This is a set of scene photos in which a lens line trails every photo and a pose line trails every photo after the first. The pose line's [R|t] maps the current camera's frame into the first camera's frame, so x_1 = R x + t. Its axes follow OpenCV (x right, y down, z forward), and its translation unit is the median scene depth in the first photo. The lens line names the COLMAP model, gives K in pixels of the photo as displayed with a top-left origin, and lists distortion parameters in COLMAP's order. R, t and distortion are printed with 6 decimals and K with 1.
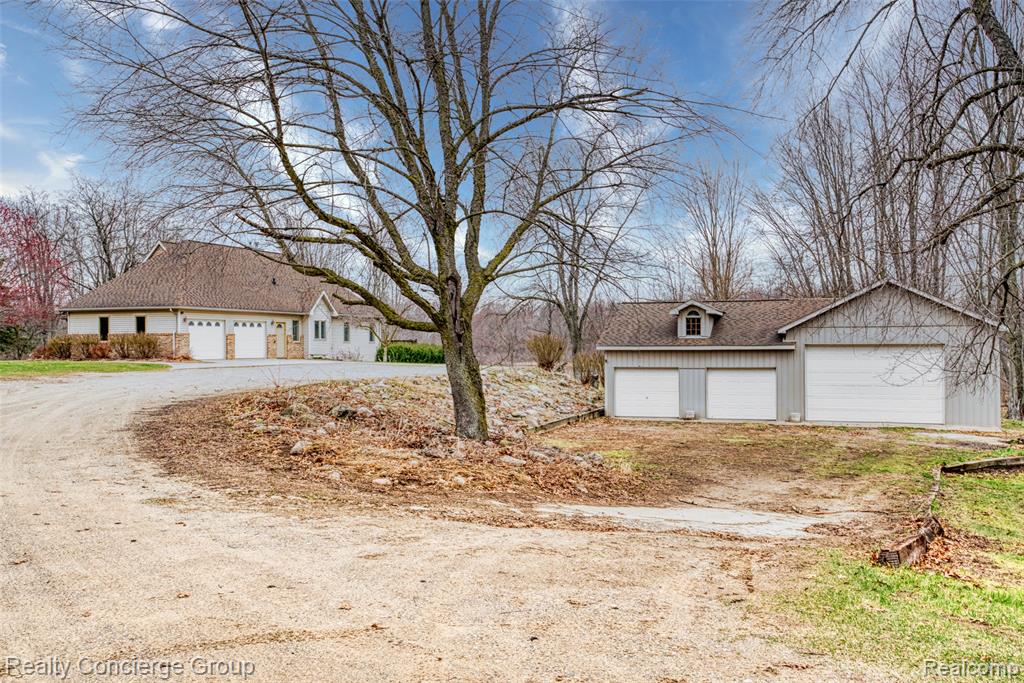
lens RADIAL K [[907.4, 0, 512.0], [0, 907.4, 341.5], [0, 0, 1]] dist [0.011081, 0.004148]
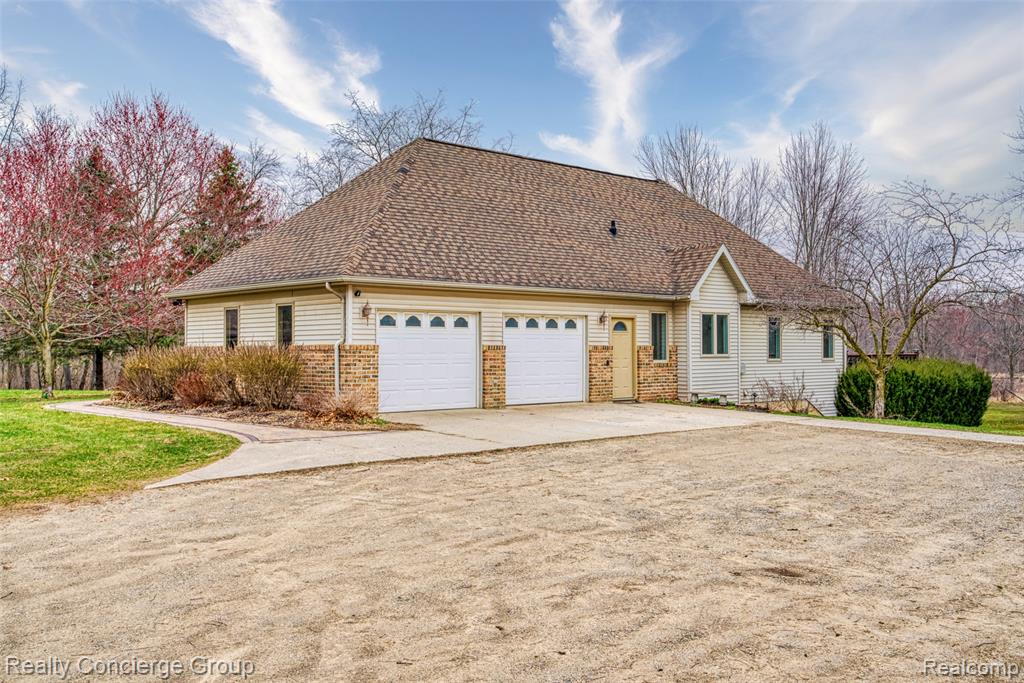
lens RADIAL K [[955.1, 0, 512.0], [0, 955.1, 341.5], [0, 0, 1]] dist [0.074075, 0.010509]
pose [[0.911495, 0.000364, -0.411311, -0.036995], [-0.000741, 0.999999, -0.000758, -0.002977], [0.411310, 0.000996, 0.911495, 0.180227]]
